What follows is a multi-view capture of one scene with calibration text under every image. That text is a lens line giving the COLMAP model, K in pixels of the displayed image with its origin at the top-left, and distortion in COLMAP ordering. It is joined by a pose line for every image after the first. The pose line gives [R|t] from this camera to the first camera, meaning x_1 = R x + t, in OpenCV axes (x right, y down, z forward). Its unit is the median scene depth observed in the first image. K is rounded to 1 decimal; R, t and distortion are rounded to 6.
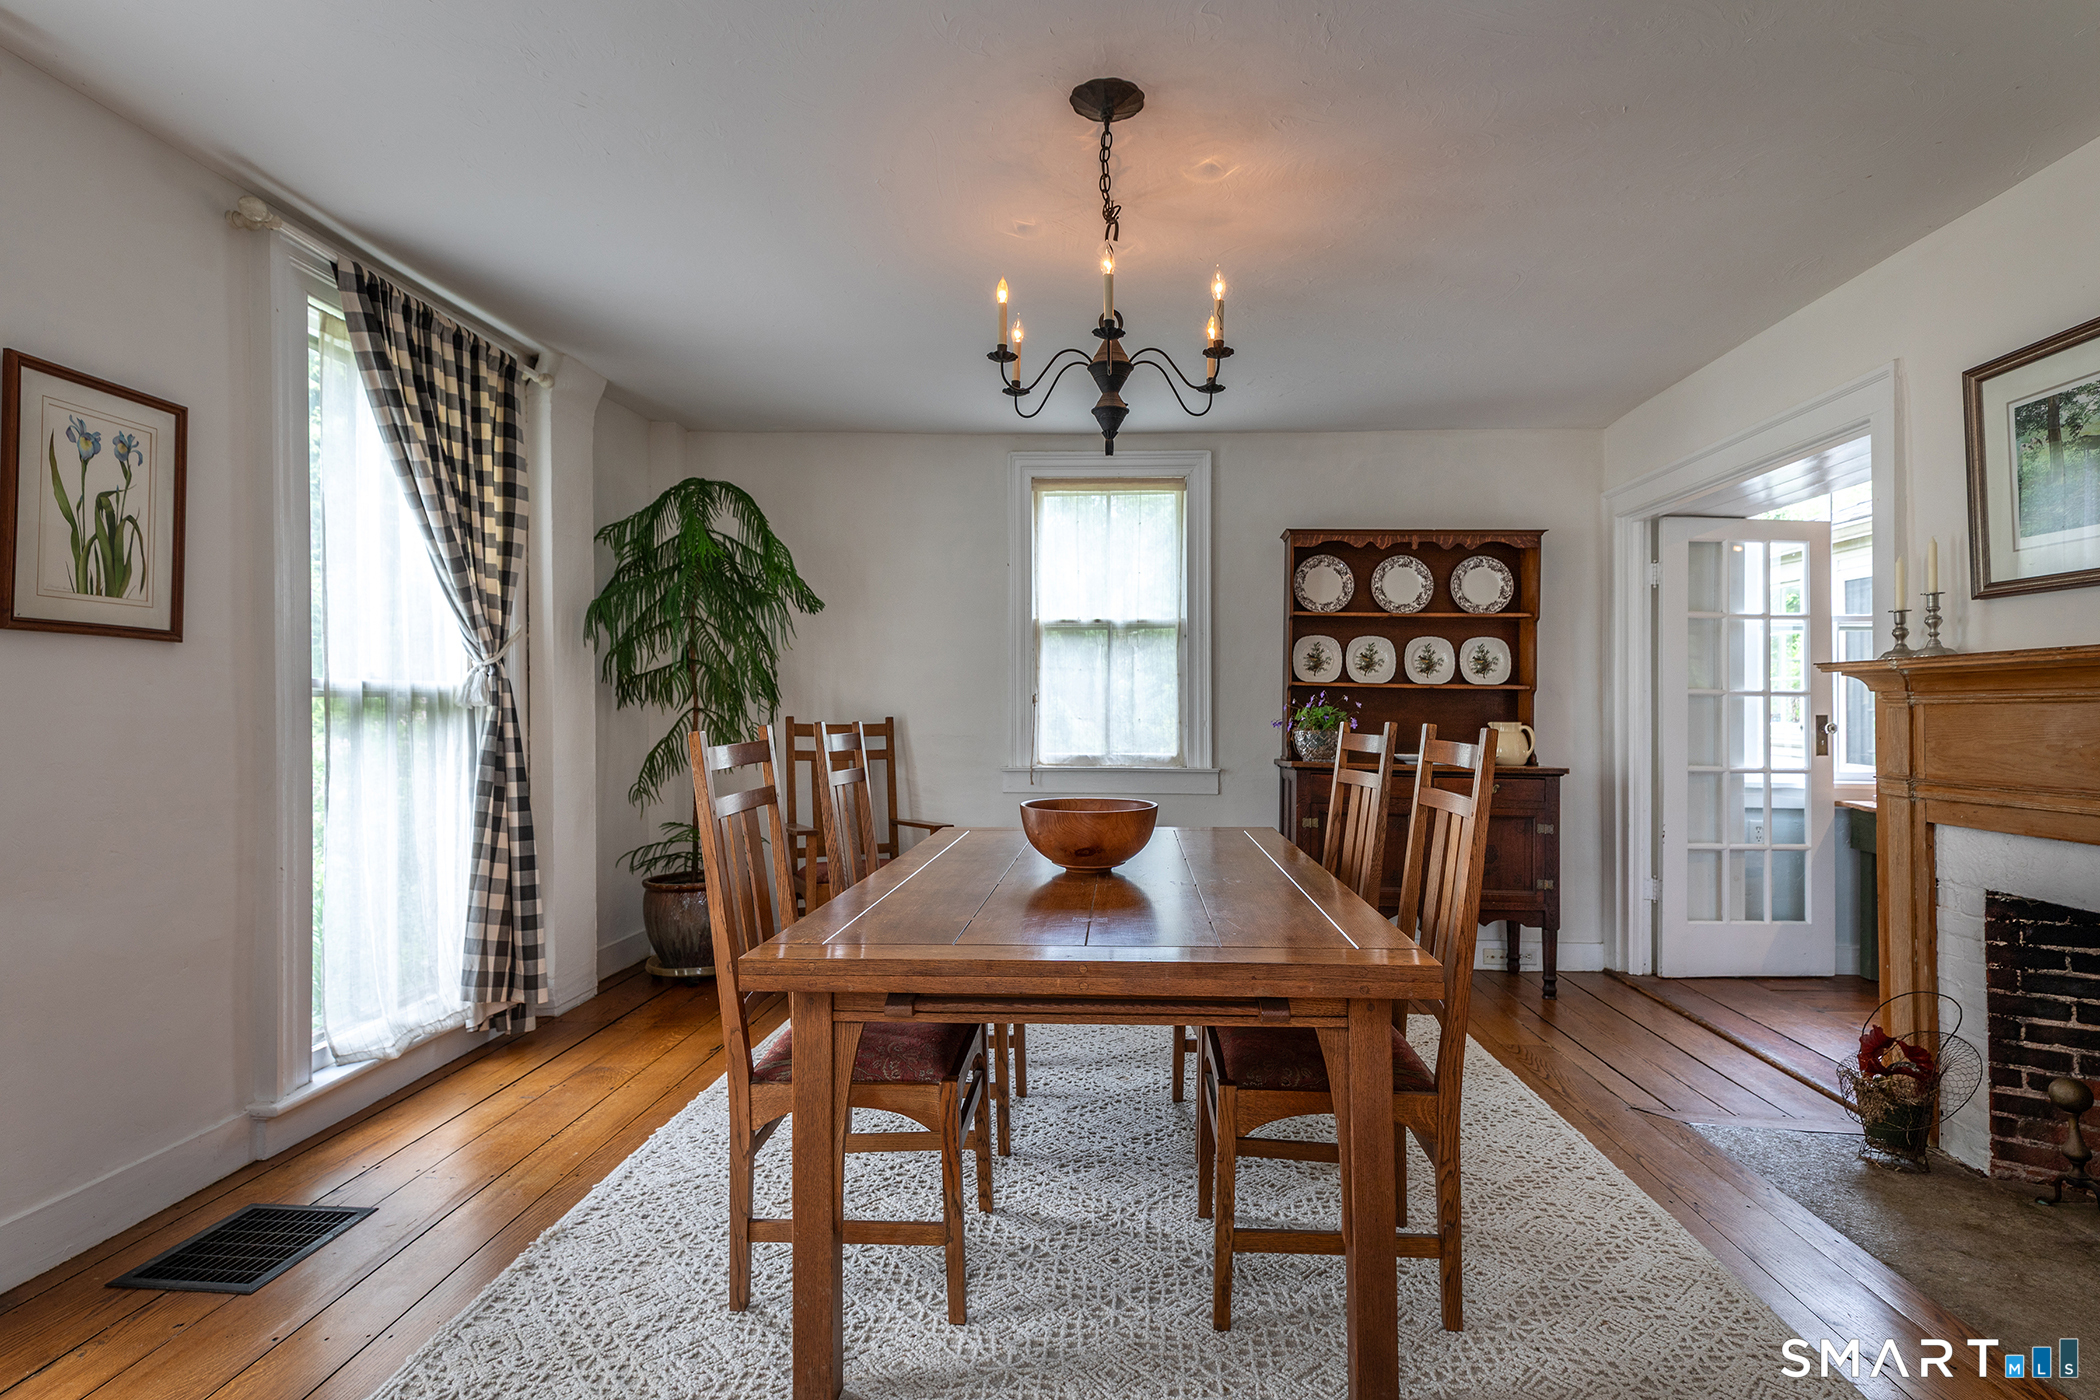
lens RADIAL K [[986.0, 0, 1050.0], [0, 986.0, 700.0], [0, 0, 1]] dist [0.000607, -0.006046]
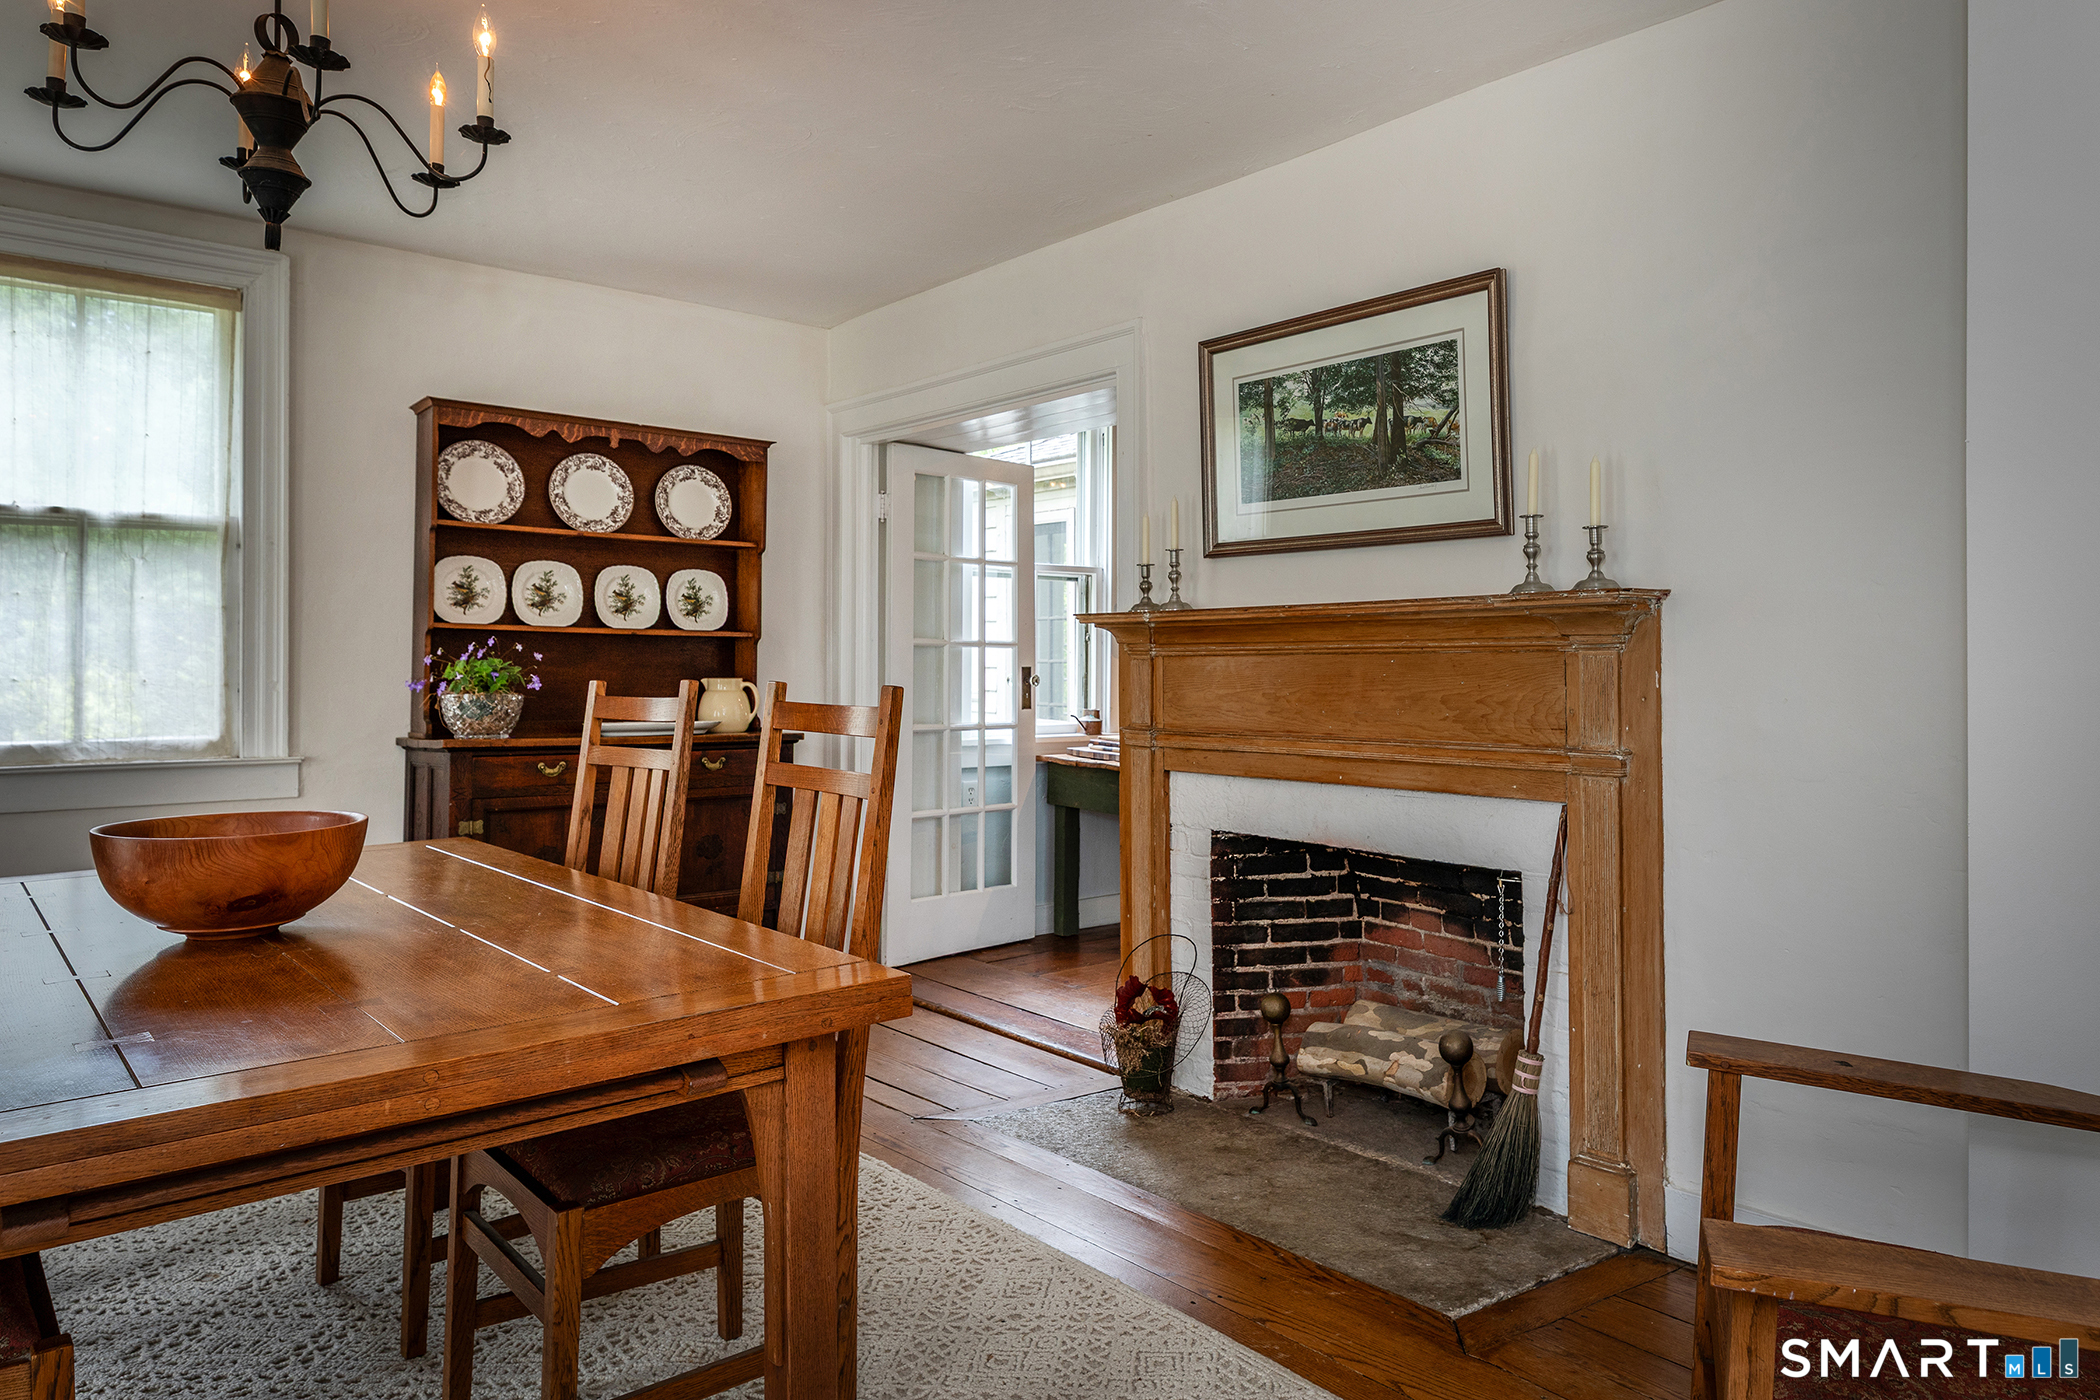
lens RADIAL K [[1349.3, 0, 1049.5], [0, 1349.3, 643.4], [0, 0, 1]] dist [0.032639, -0.039261]
pose [[0.718489, 0.005873, 0.695513, -0.157522], [-0.003465, 0.999982, -0.004864, -0.001592], [-0.695529, 0.001085, 0.718497, 0.053595]]
